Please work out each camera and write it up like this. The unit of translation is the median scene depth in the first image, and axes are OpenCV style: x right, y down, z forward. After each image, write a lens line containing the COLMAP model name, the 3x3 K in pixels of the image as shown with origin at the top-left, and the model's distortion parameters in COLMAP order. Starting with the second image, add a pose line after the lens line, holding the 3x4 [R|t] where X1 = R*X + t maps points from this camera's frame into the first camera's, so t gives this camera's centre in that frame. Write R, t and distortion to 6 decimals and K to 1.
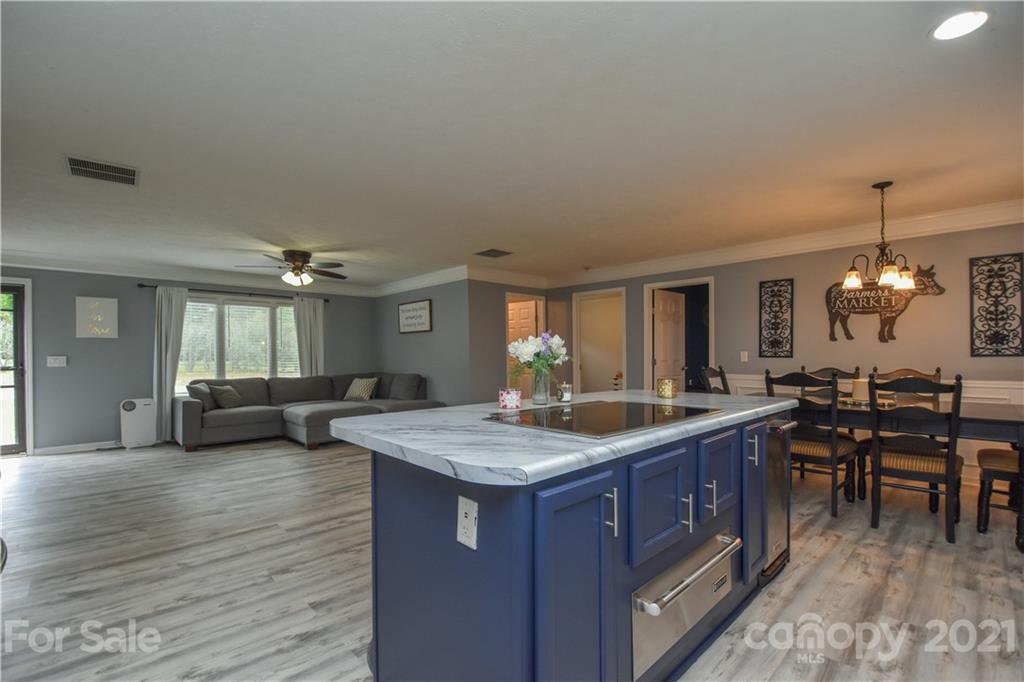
lens RADIAL K [[434.0, 0, 514.6], [0, 434.0, 354.6], [0, 0, 1]] dist [-0.000724, -0.000214]
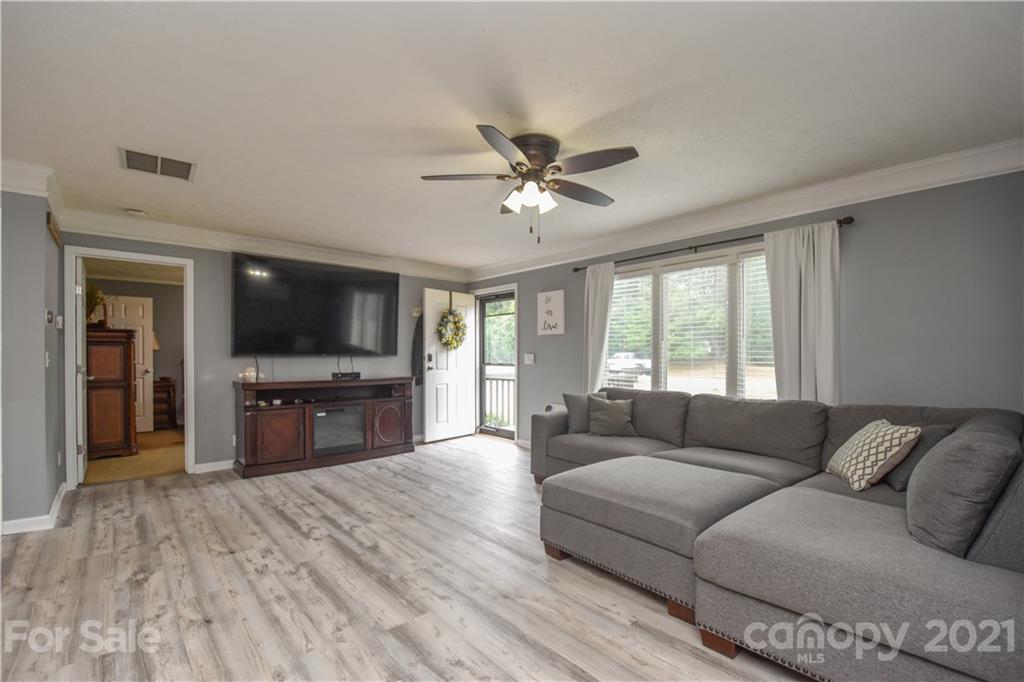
lens RADIAL K [[460.0, 0, 518.8], [0, 460.0, 360.3], [0, 0, 1]] dist [0.001724, -0.000160]
pose [[-0.053662, 0.022166, -0.998313, 0.029818], [0.004660, 0.999748, 0.021947, -0.004108], [0.998548, -0.003474, -0.053752, 0.916485]]
